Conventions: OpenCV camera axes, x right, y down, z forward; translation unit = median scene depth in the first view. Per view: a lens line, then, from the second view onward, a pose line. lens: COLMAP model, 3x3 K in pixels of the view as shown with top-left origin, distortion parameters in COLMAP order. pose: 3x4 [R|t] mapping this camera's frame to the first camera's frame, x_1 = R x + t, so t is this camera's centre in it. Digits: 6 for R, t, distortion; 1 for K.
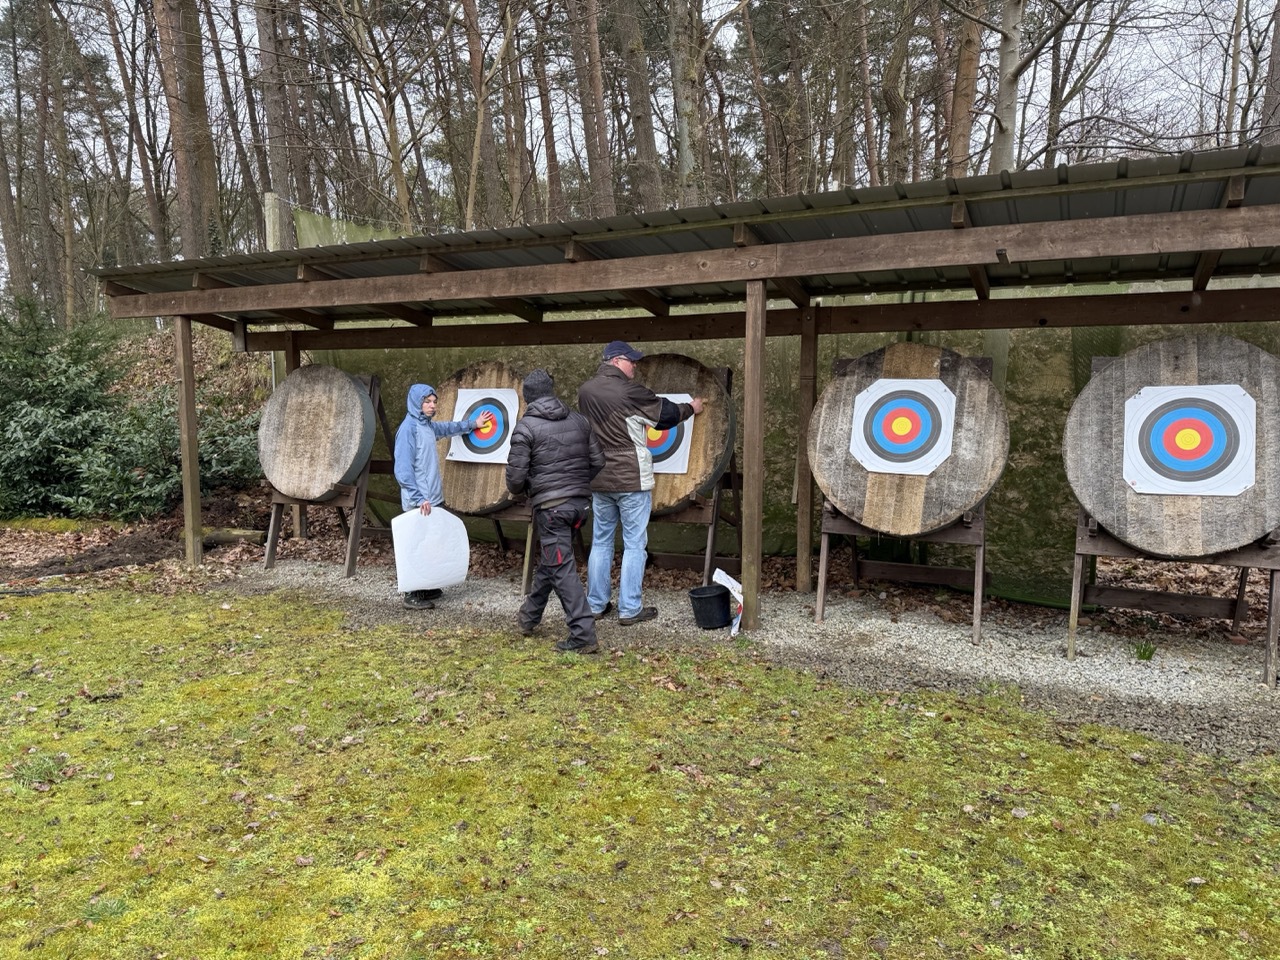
lens RADIAL K [[894.5, 0, 642.6], [0, 894.5, 487.8], [0, 0, 1]] dist [0.042404, -0.040022]
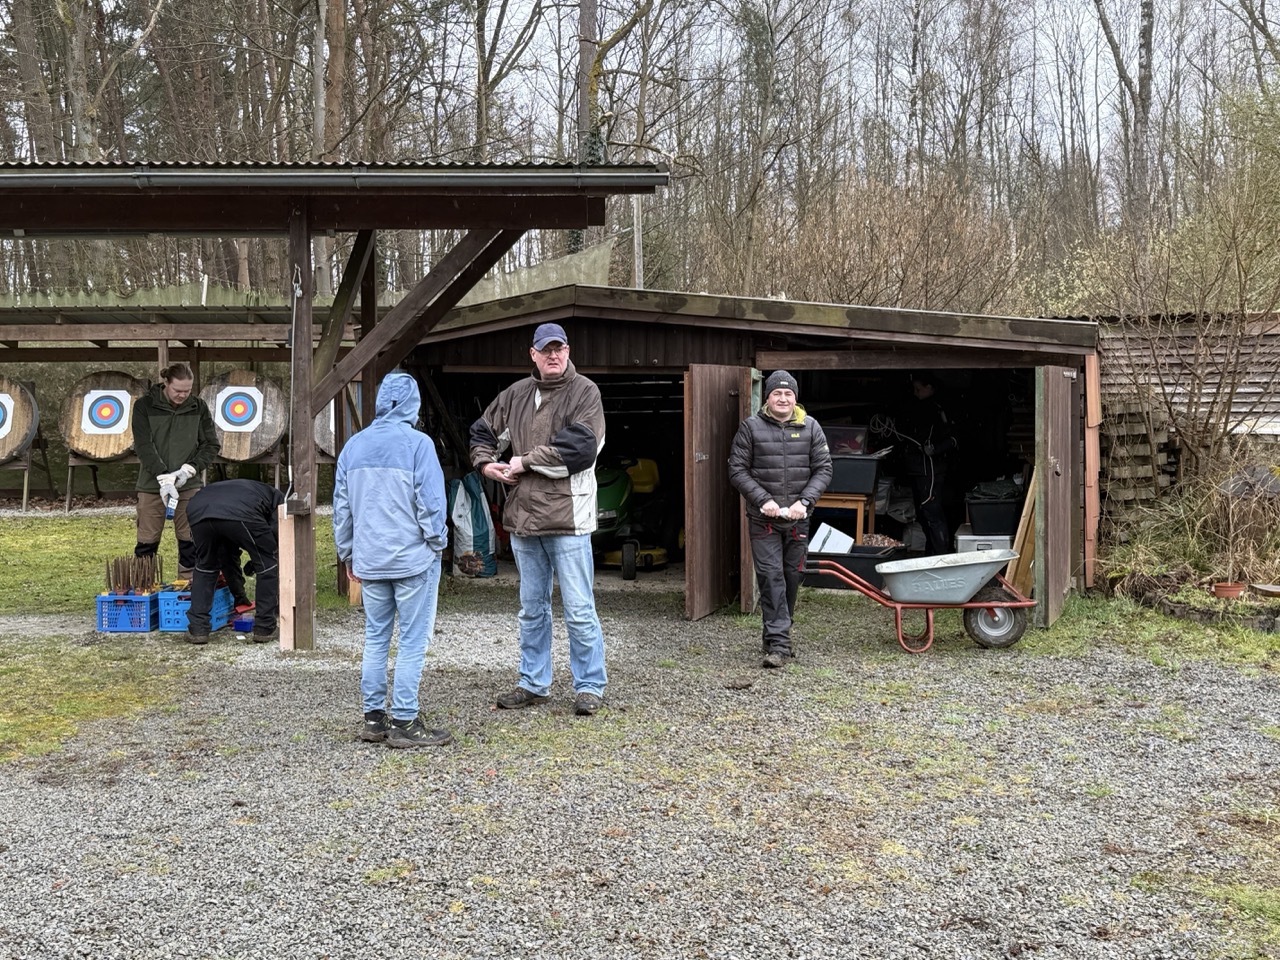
lens RADIAL K [[1530.8, 0, 642.6], [0, 1530.8, 478.1], [0, 0, 1]] dist [0.066886, 0.000000]
pose [[0.907929, -0.021403, 0.418577, -0.367366], [0.043003, 0.998182, -0.042237, 0.287951], [-0.416912, 0.056349, 0.907199, -2.673134]]
